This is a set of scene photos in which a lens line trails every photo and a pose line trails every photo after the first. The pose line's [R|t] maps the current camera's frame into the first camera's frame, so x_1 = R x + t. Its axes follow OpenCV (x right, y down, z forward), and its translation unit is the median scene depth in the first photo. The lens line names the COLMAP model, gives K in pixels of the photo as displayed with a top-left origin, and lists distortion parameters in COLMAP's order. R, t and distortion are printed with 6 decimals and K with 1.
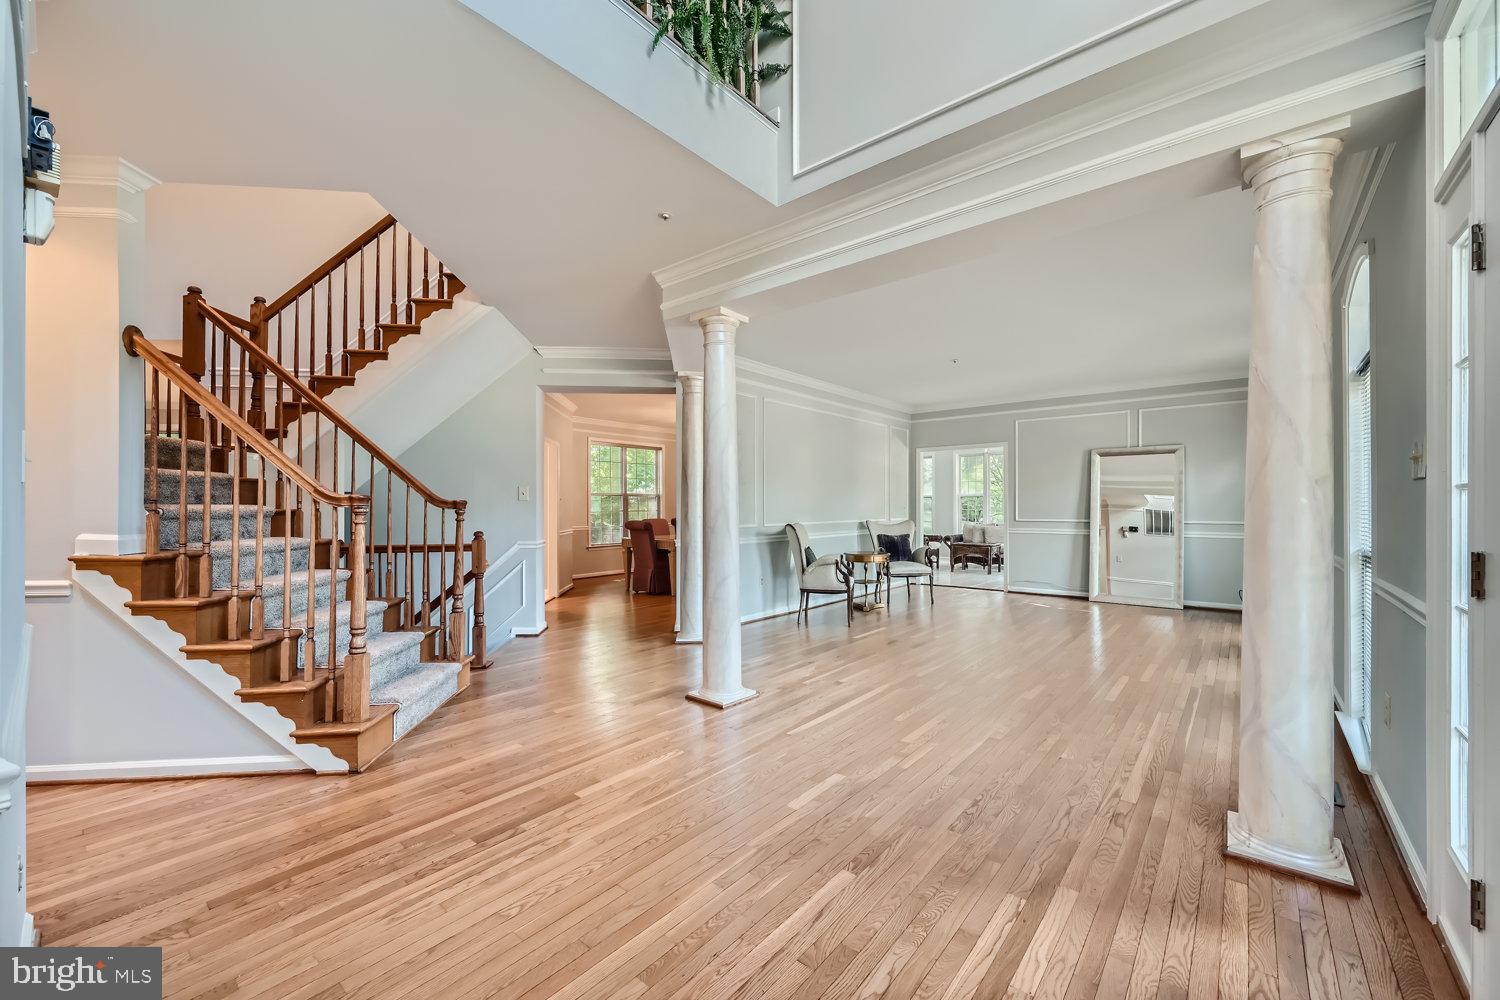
lens RADIAL K [[608.4, 0, 744.3], [0, 608.4, 503.5], [0, 0, 1]] dist [0.000820, -0.000096]
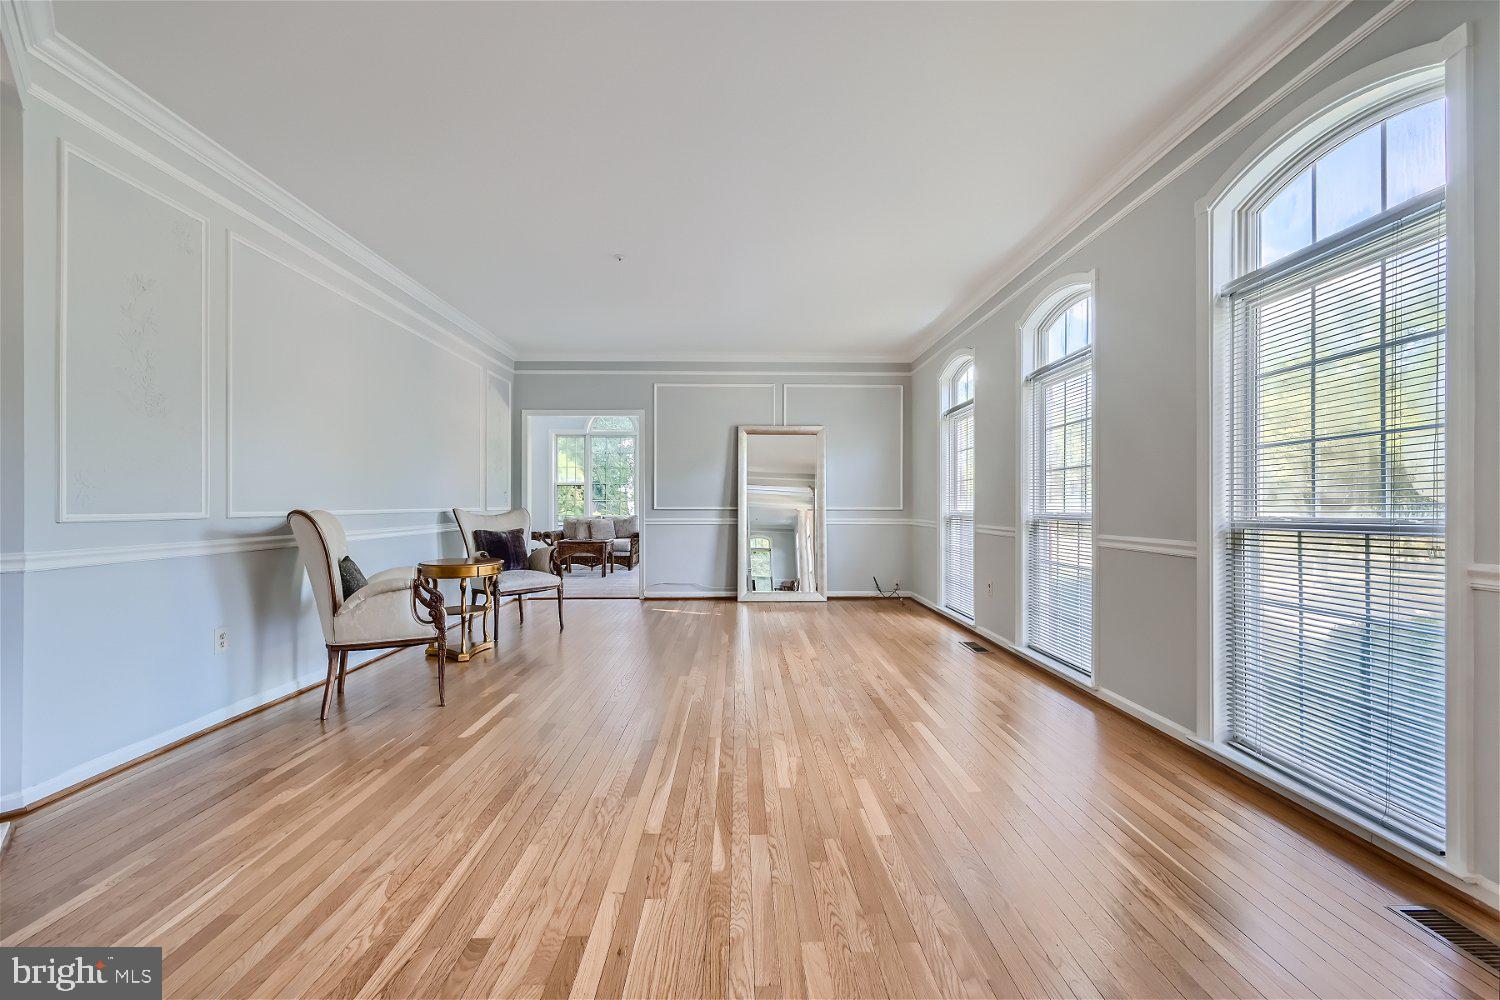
lens RADIAL K [[601.5, 0, 753.9], [0, 601.5, 506.8], [0, 0, 1]] dist [-0.000002, 0.000659]
pose [[0.755390, -0.000675, 0.655276, 0.030068], [-0.003551, 0.999981, 0.005124, 0.023292], [-0.655266, -0.006198, 0.755373, 0.356352]]
